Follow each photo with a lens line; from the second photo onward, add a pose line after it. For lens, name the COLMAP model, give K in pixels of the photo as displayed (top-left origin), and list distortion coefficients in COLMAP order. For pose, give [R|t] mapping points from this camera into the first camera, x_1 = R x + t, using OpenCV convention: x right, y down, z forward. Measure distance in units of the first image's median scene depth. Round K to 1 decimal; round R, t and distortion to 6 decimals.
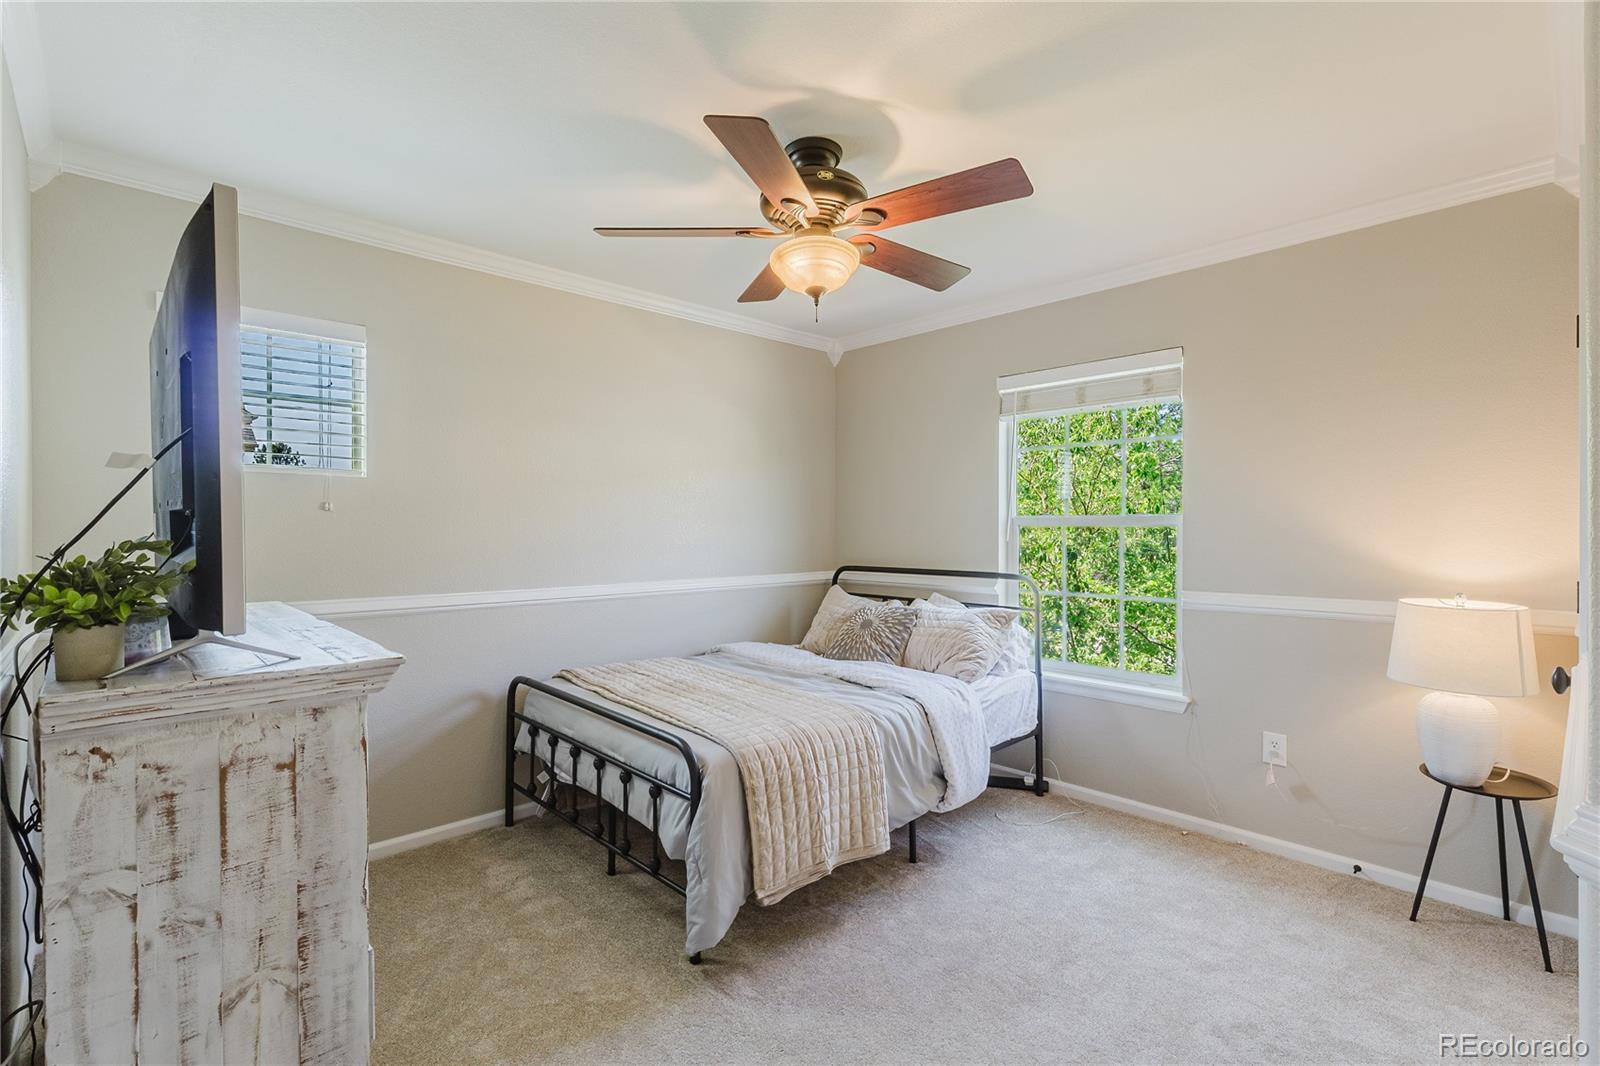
lens RADIAL K [[733.3, 0, 804.3], [0, 733.3, 533.5], [0, 0, 1]] dist [0.002582, 0.000193]
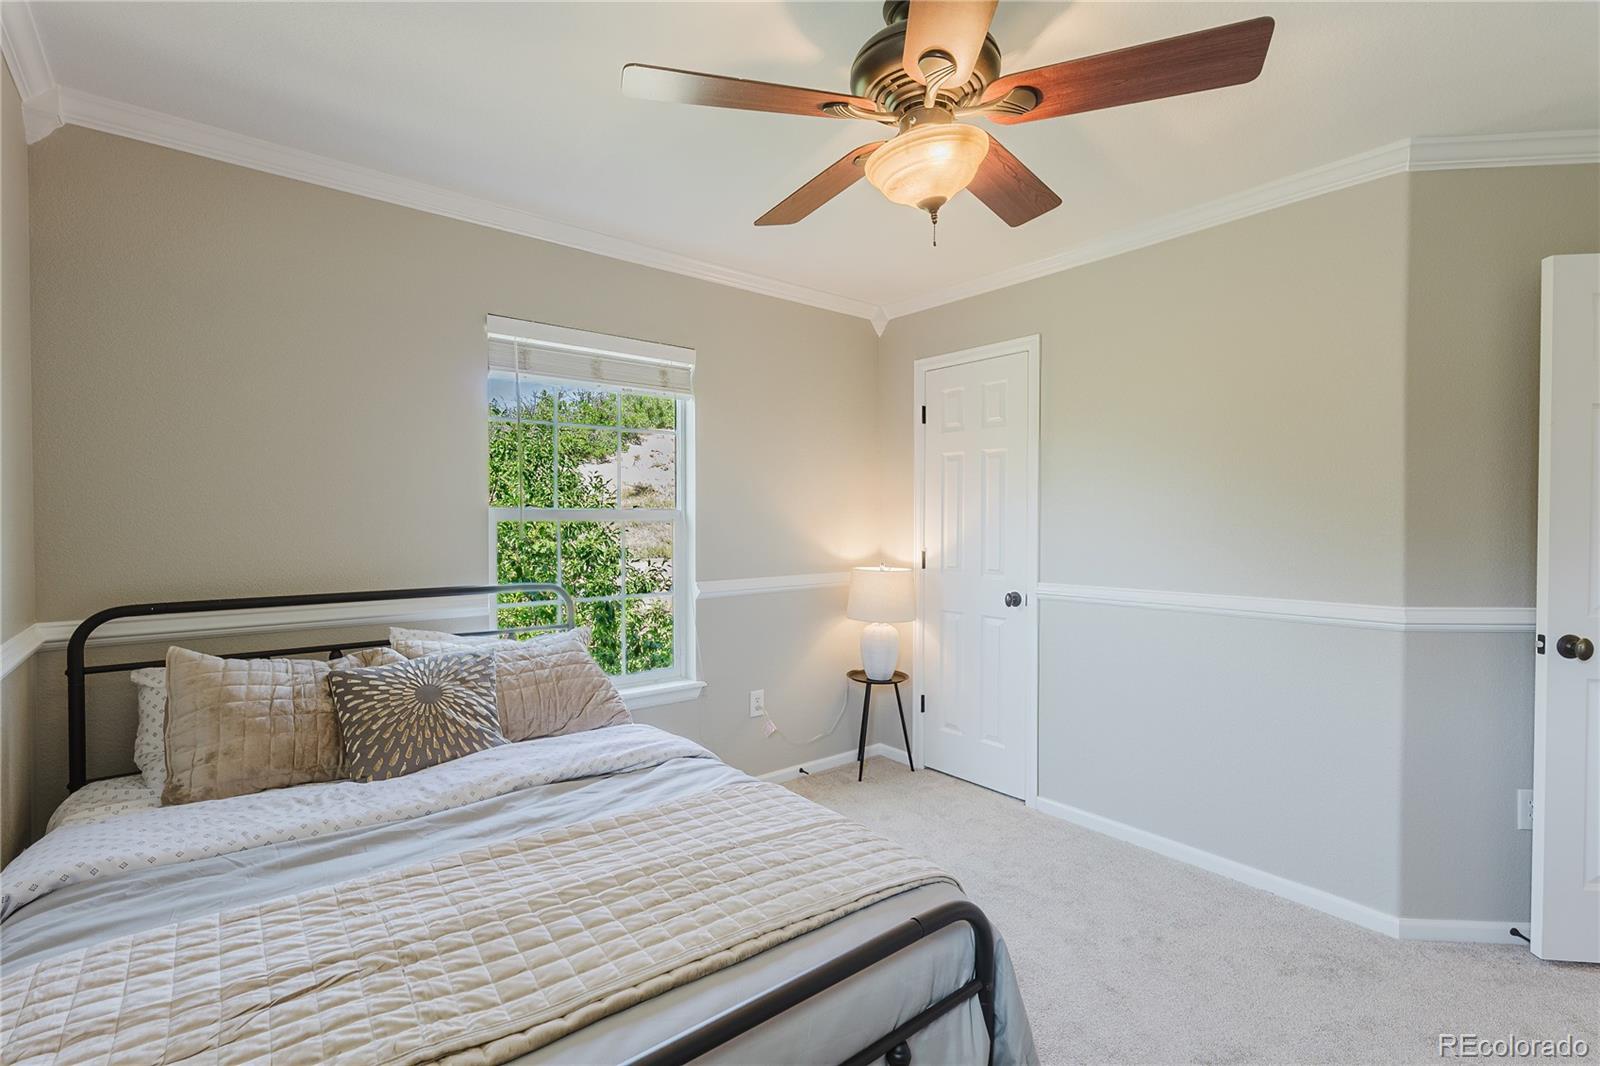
lens RADIAL K [[733.3, 0, 804.3], [0, 733.3, 533.5], [0, 0, 1]] dist [0.002582, 0.000193]
pose [[0.076927, -0.018903, 0.996858, -0.565137], [0.005497, 0.999813, 0.018534, -0.011313], [-0.997022, 0.004054, 0.077016, 0.827279]]
